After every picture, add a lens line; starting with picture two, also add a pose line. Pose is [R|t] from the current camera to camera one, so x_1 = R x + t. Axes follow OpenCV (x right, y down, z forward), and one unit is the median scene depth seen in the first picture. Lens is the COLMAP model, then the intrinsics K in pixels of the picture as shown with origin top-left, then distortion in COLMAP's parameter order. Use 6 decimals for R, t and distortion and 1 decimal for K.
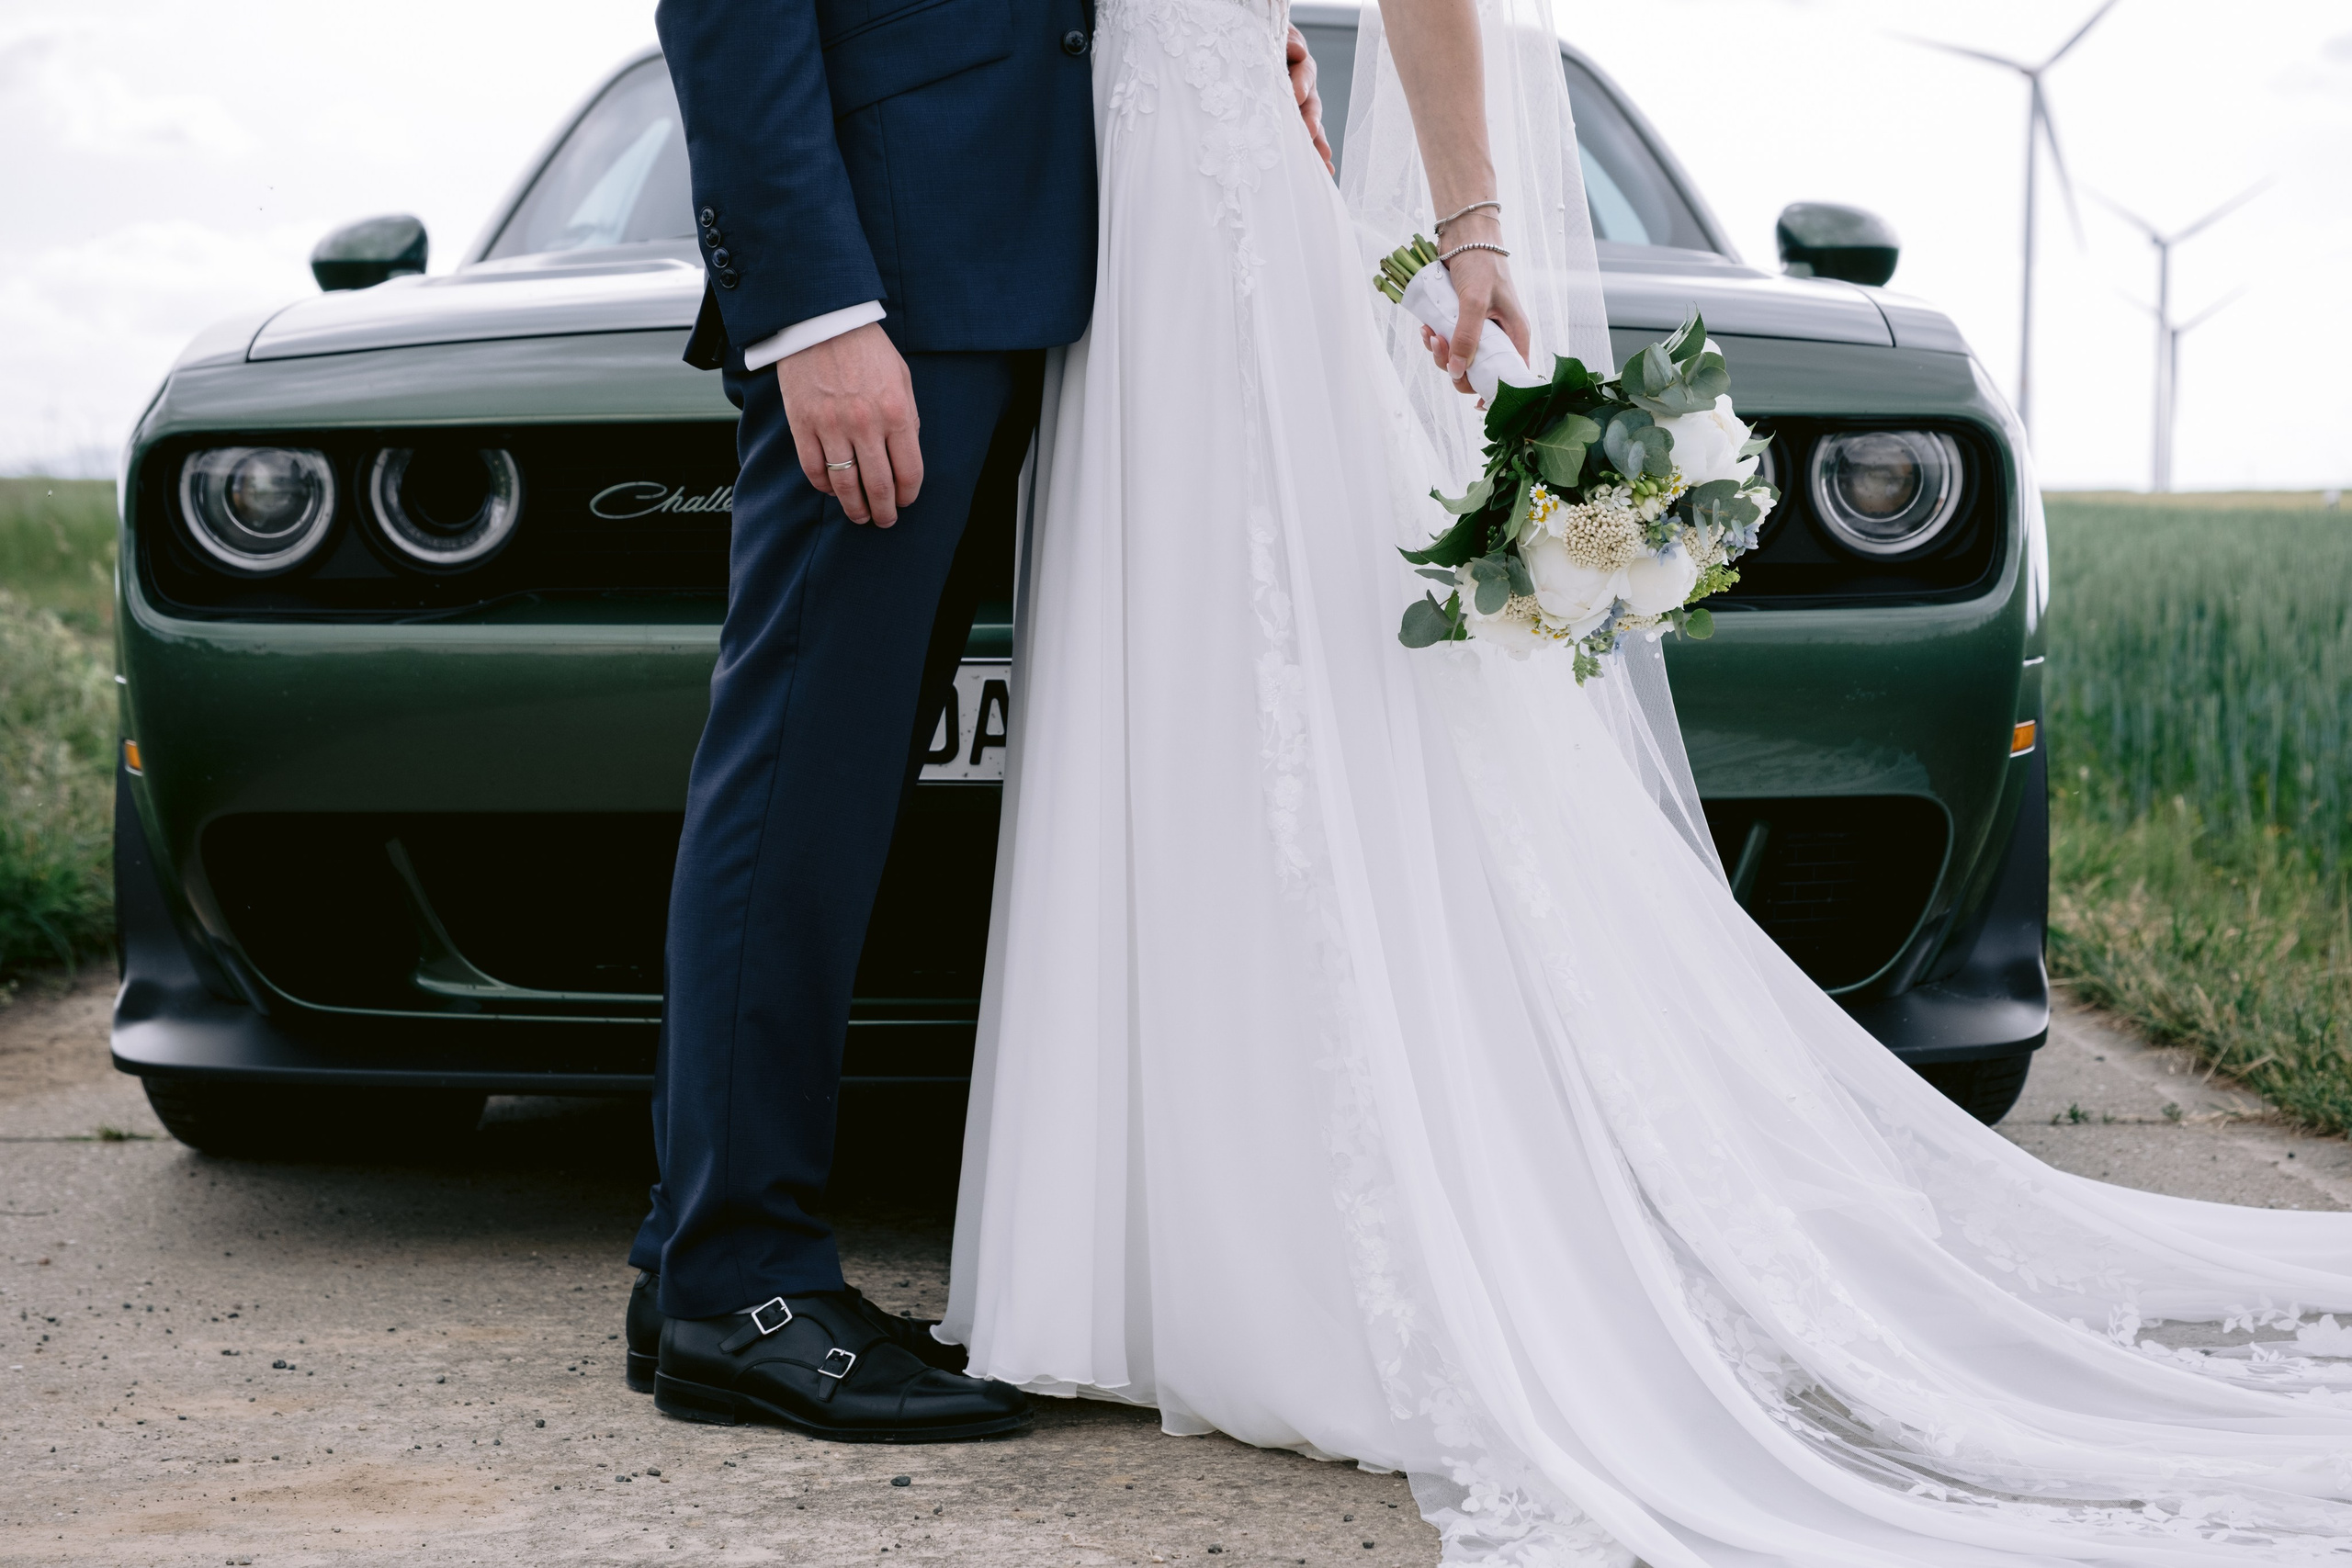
lens RADIAL K [[3967.9, 0, 1230.4], [0, 3967.9, 785.1], [0, 0, 1]] dist [0.042772, 0.080684]
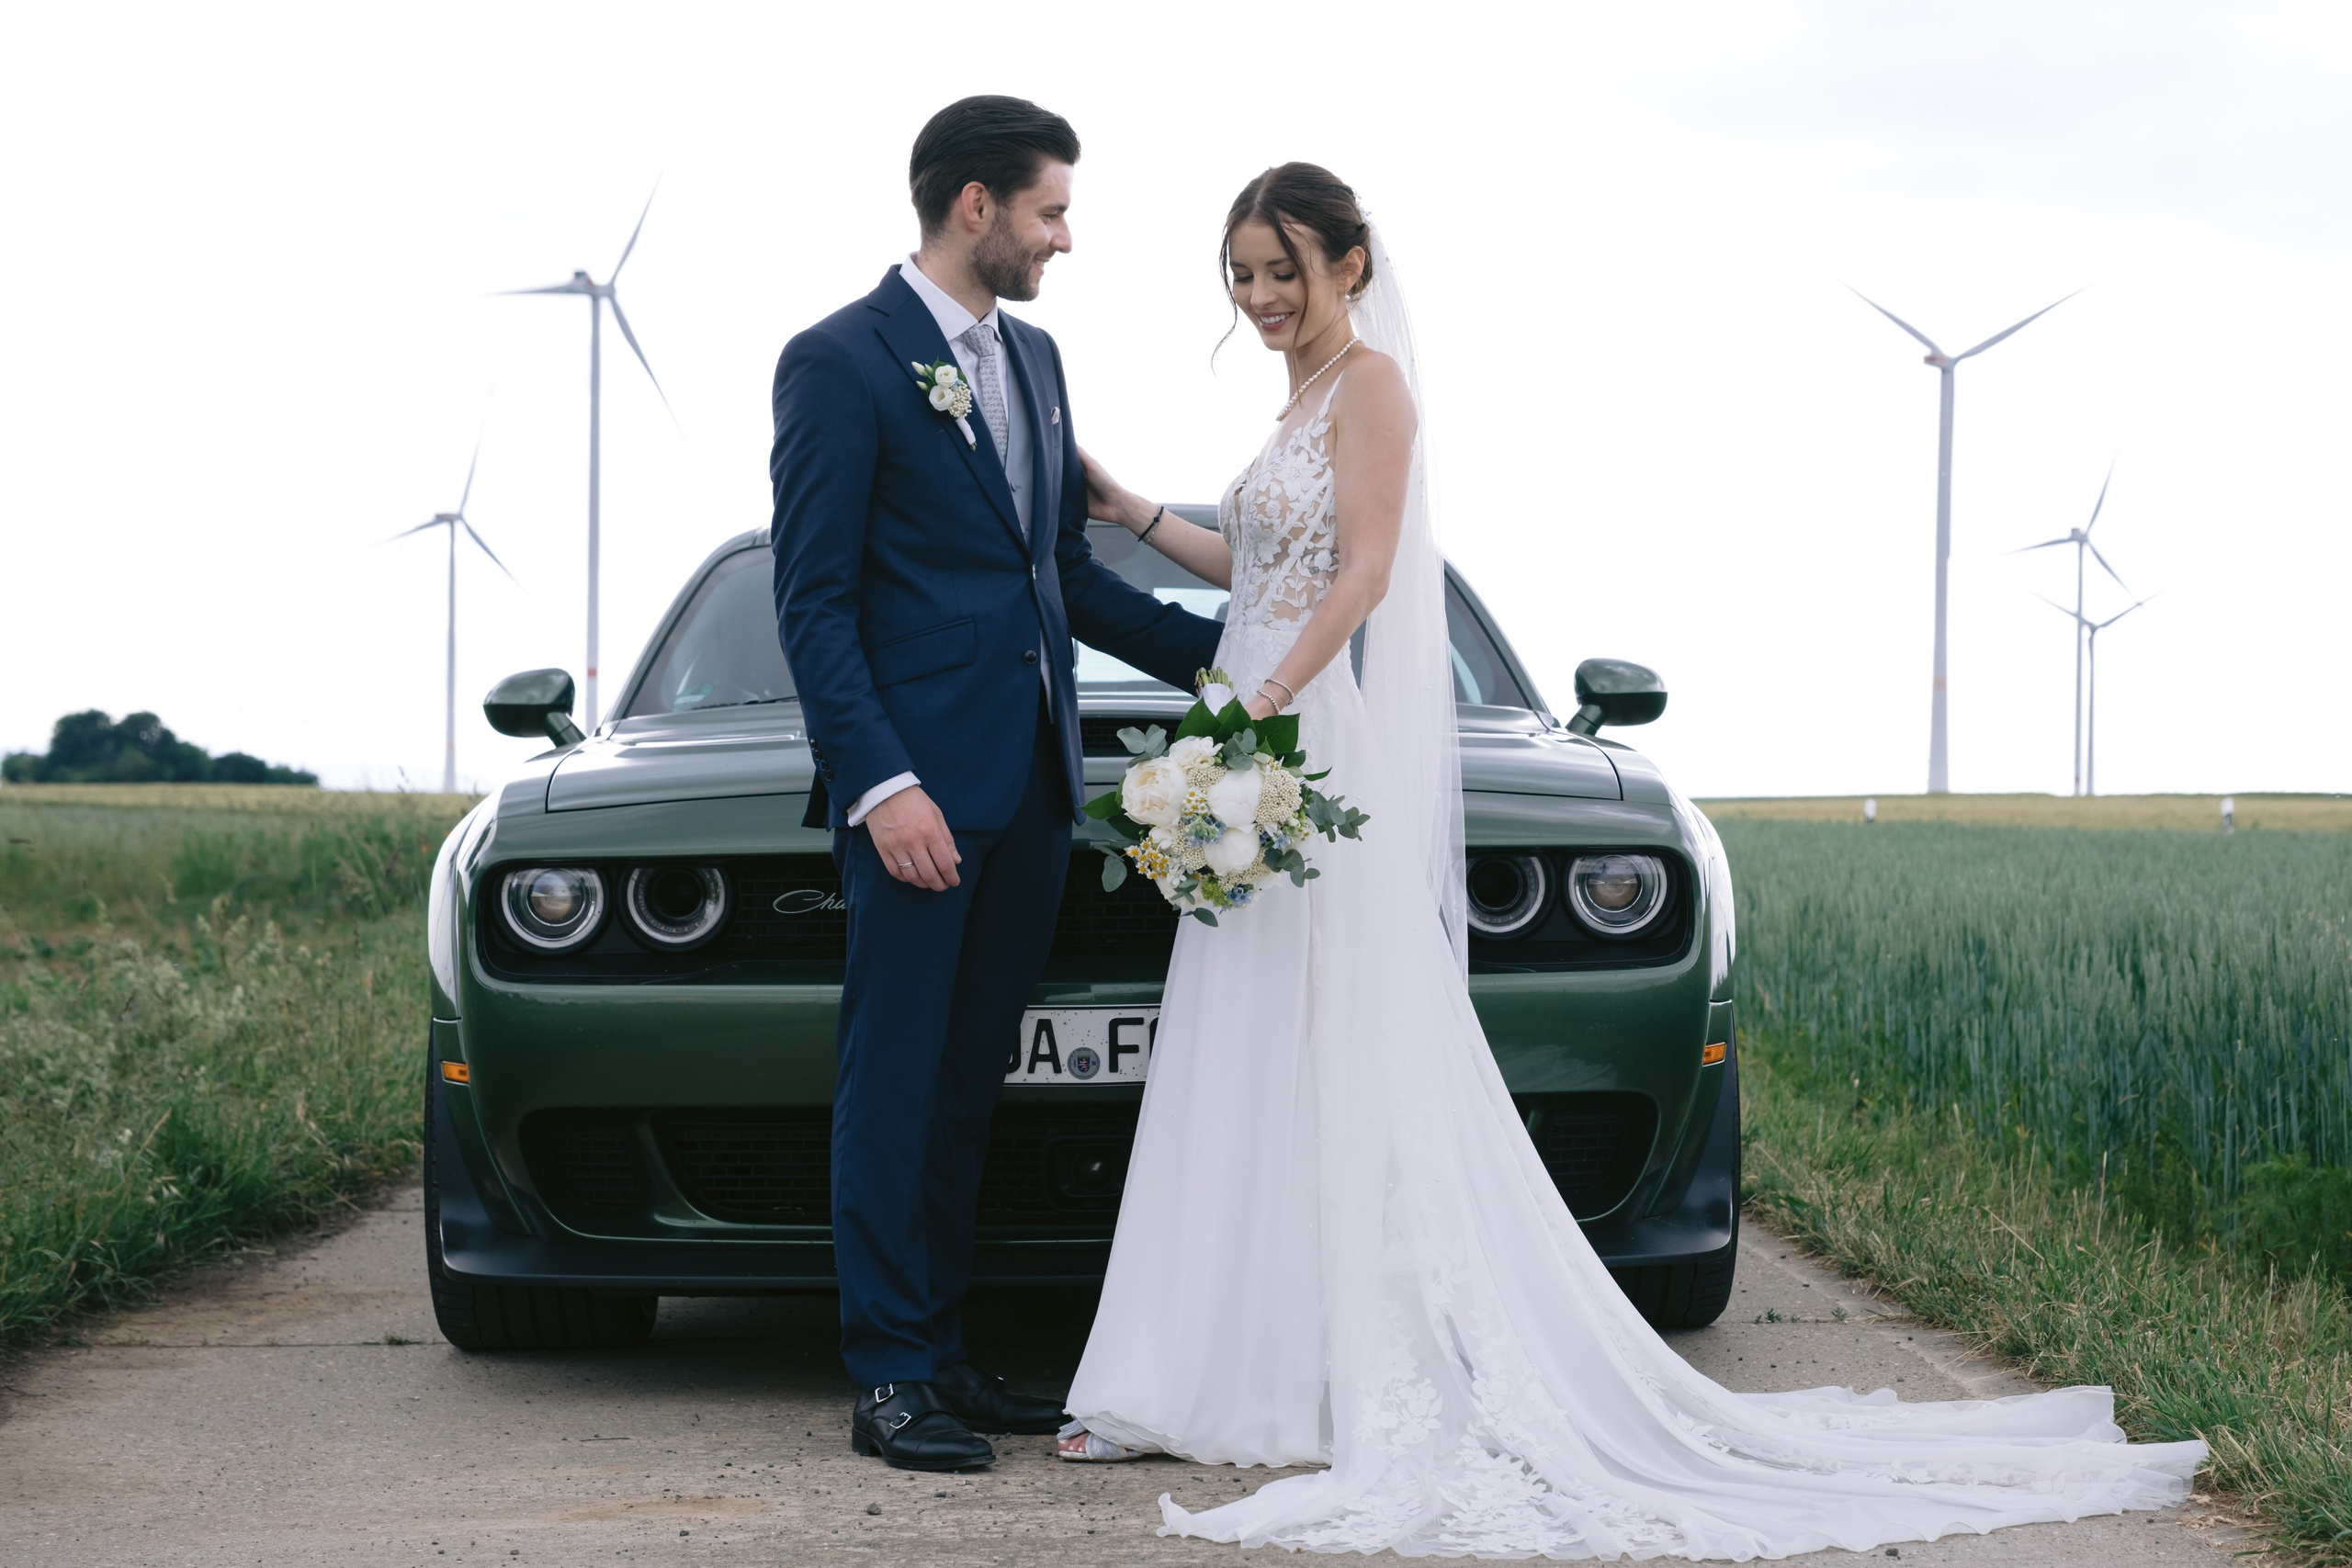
lens RADIAL K [[4225.8, 0, 1176.0], [0, 4225.8, 784.0], [0, 0, 1]] dist [0.058641, 0.091715]
pose [[0.999871, -0.003194, 0.015712, -0.030345], [0.004387, 0.997063, -0.076457, 0.008058], [-0.015422, 0.076516, 0.996949, -0.615564]]
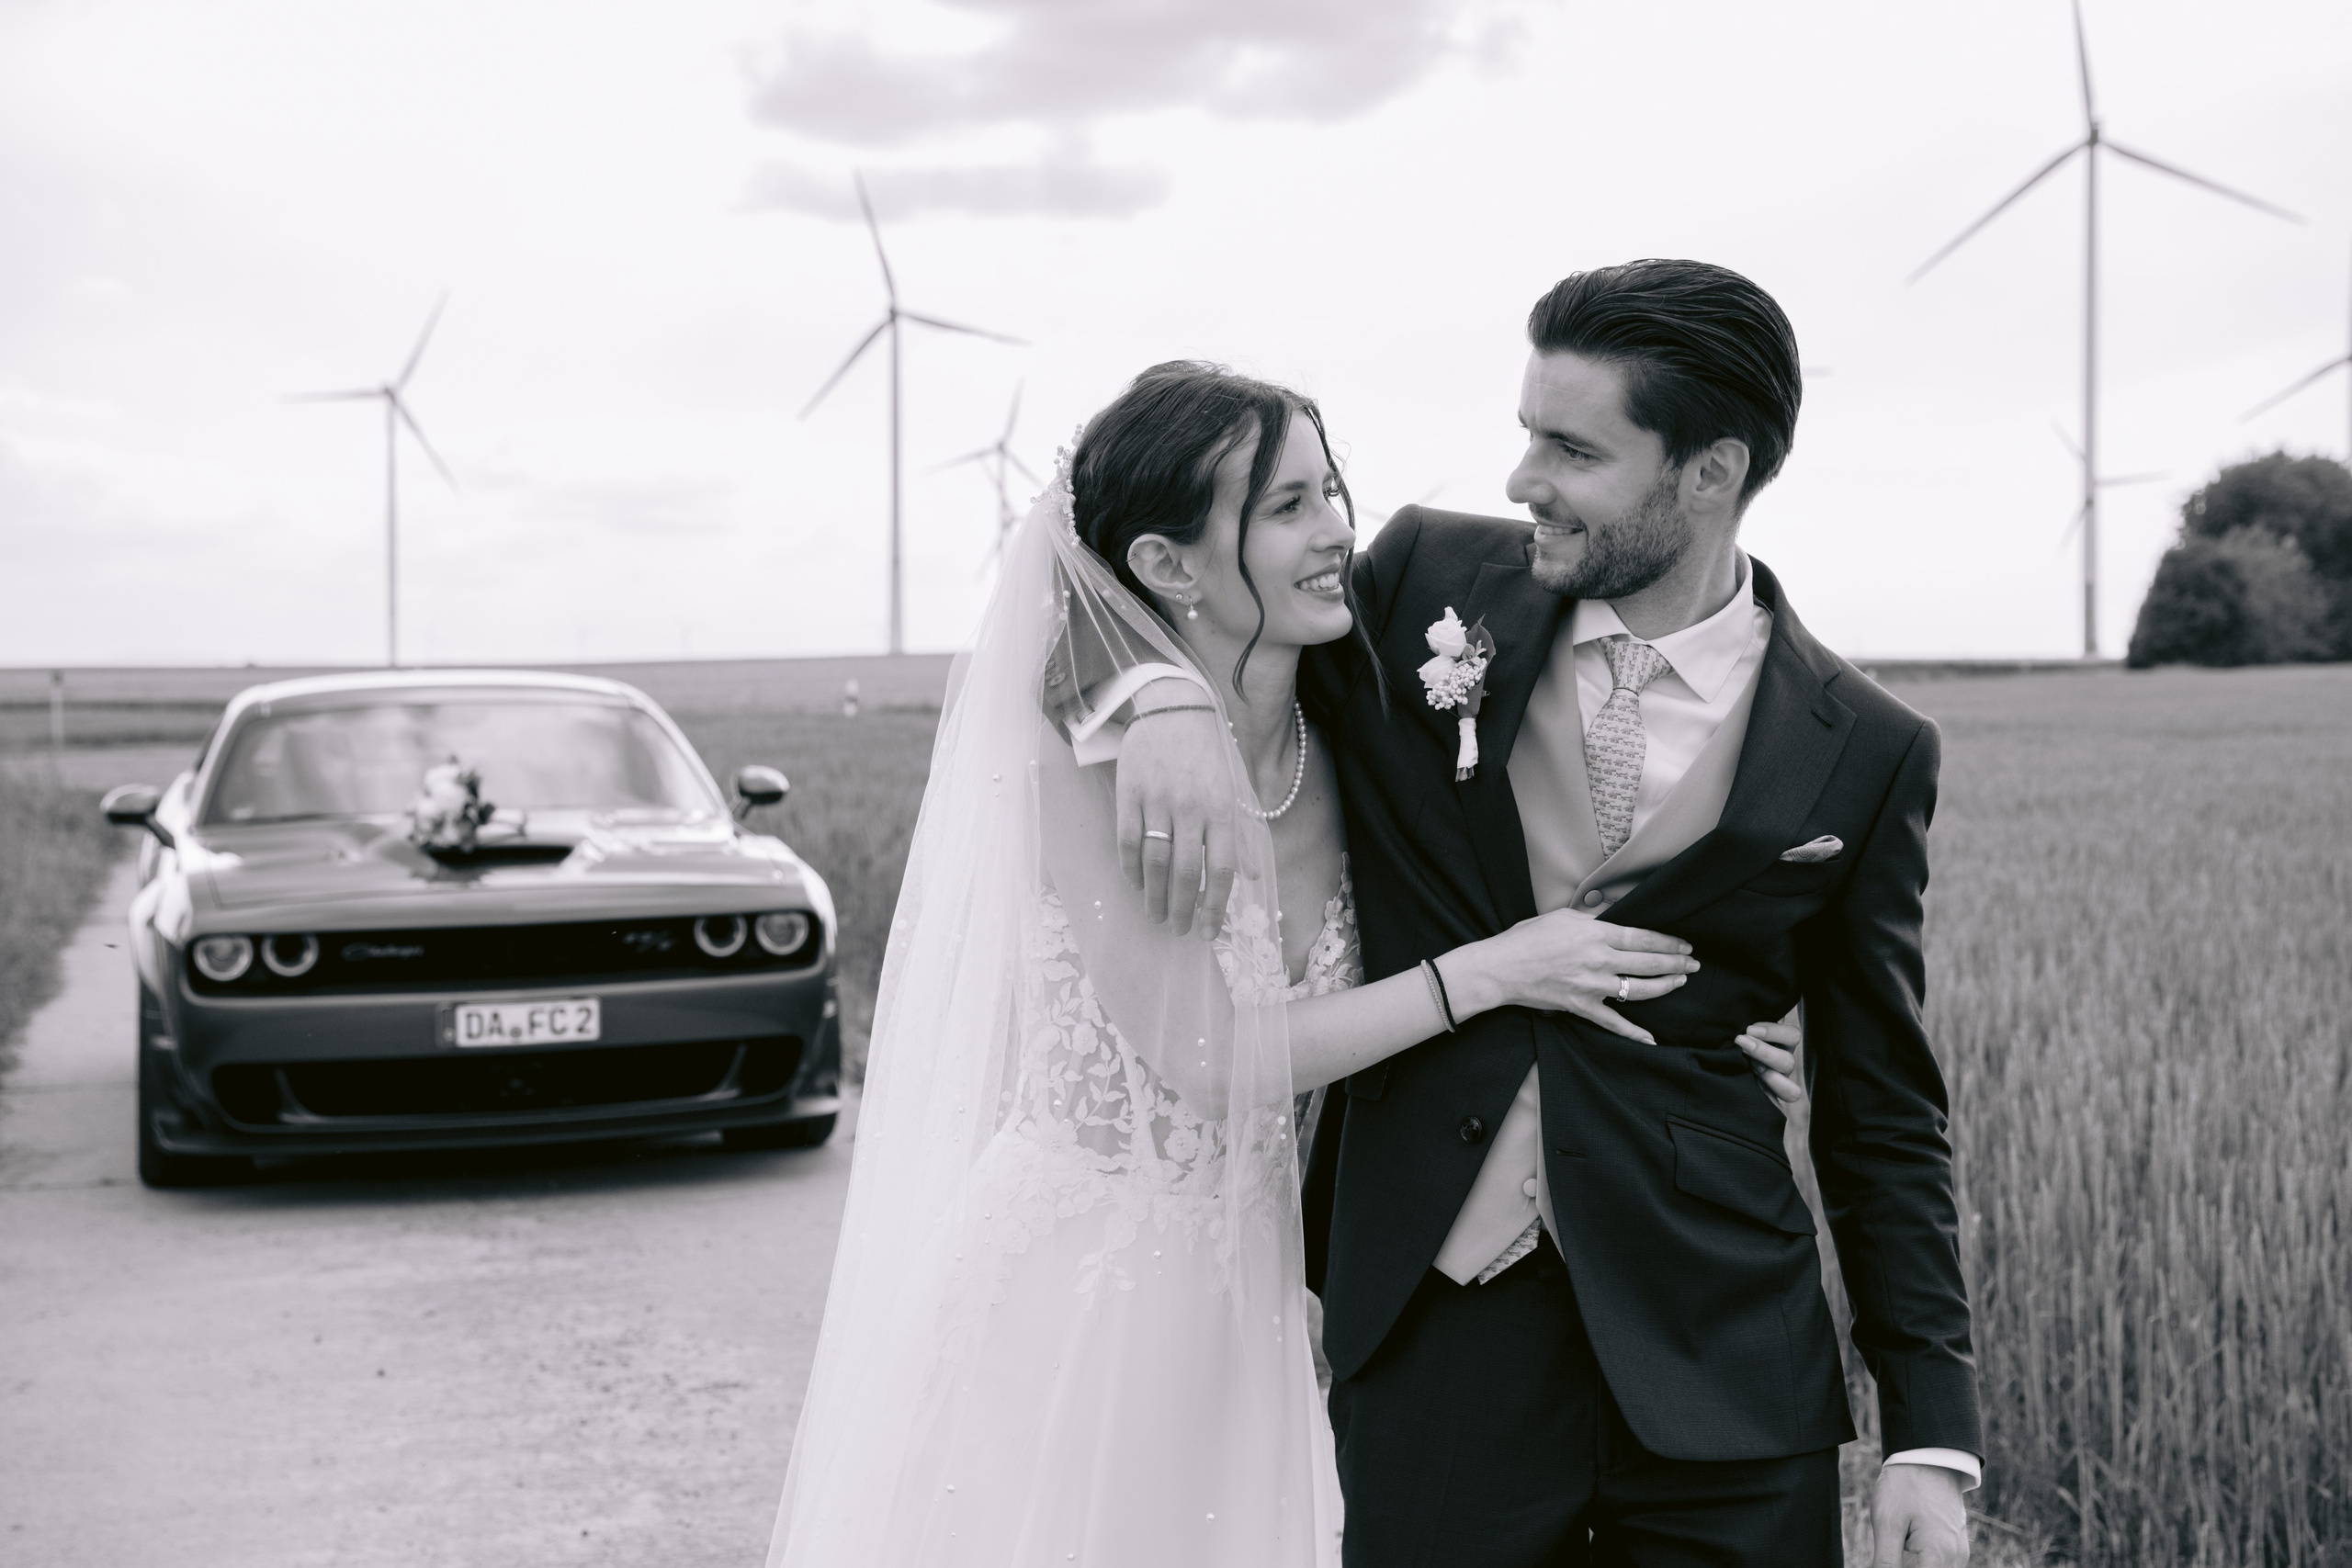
lens RADIAL K [[3380.6, 0, 1176.0], [0, 3380.6, 784.0], [0, 0, 1]] dist [0.003447, 0.023188]
pose [[0.961776, -0.023125, 0.272858, -0.242525], [0.031472, 0.999160, -0.026255, -0.108088], [-0.272022, 0.033838, 0.961696, -1.544111]]
